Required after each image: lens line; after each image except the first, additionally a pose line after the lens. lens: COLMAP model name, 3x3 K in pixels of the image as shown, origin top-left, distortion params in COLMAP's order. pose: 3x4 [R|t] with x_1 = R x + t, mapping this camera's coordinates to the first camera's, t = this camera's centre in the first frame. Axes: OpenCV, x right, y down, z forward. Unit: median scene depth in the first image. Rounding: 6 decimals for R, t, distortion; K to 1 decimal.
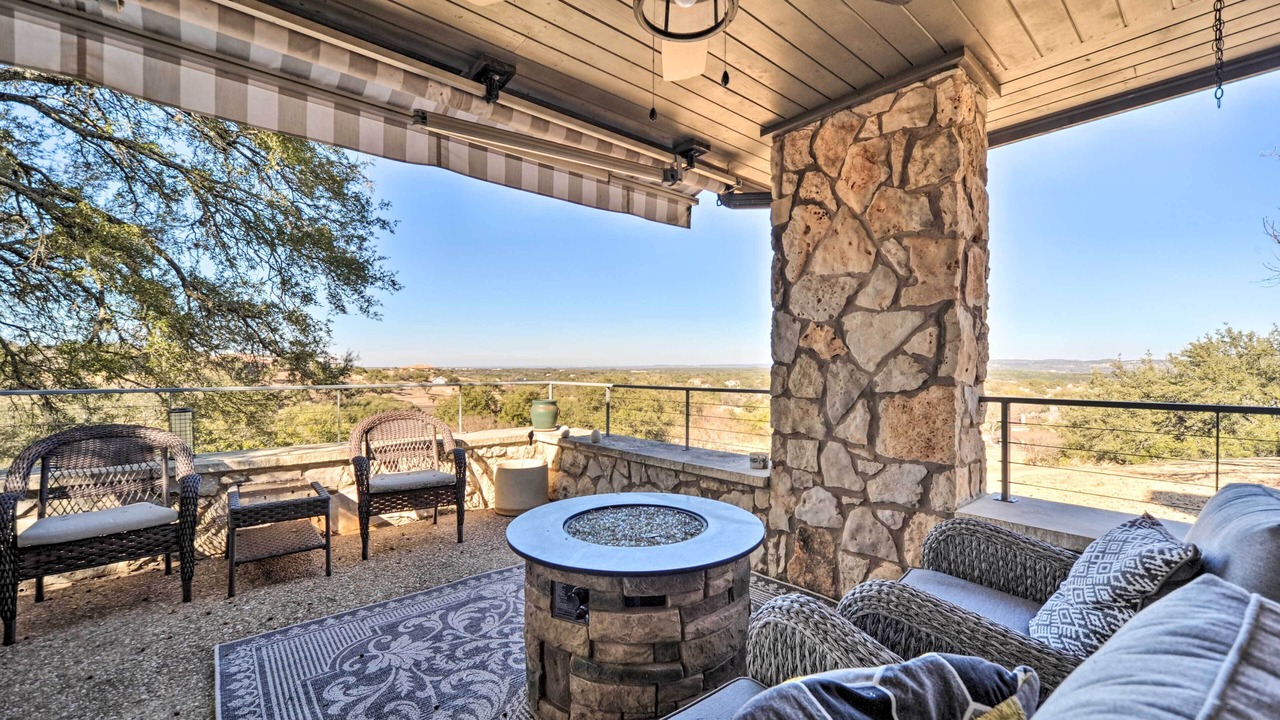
lens RADIAL K [[513.9, 0, 645.8], [0, 513.9, 371.7], [0, 0, 1]] dist [0.001094, 0.000248]
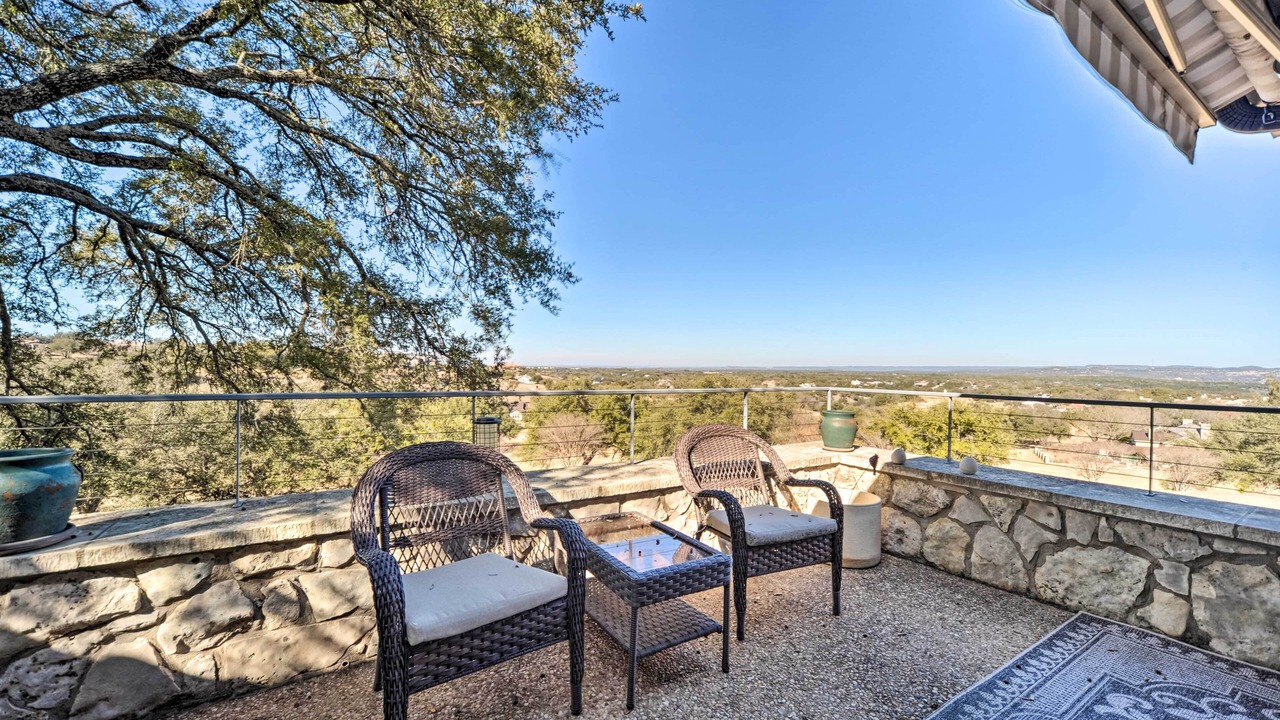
lens RADIAL K [[504.3, 0, 638.8], [0, 504.3, 370.0], [0, 0, 1]] dist [-0.006297, 0.000205]
pose [[0.989317, 0.013615, -0.145142, -0.259393], [-0.014268, 0.999892, -0.003454, -0.000378], [0.145079, 0.005488, 0.989405, 0.129192]]
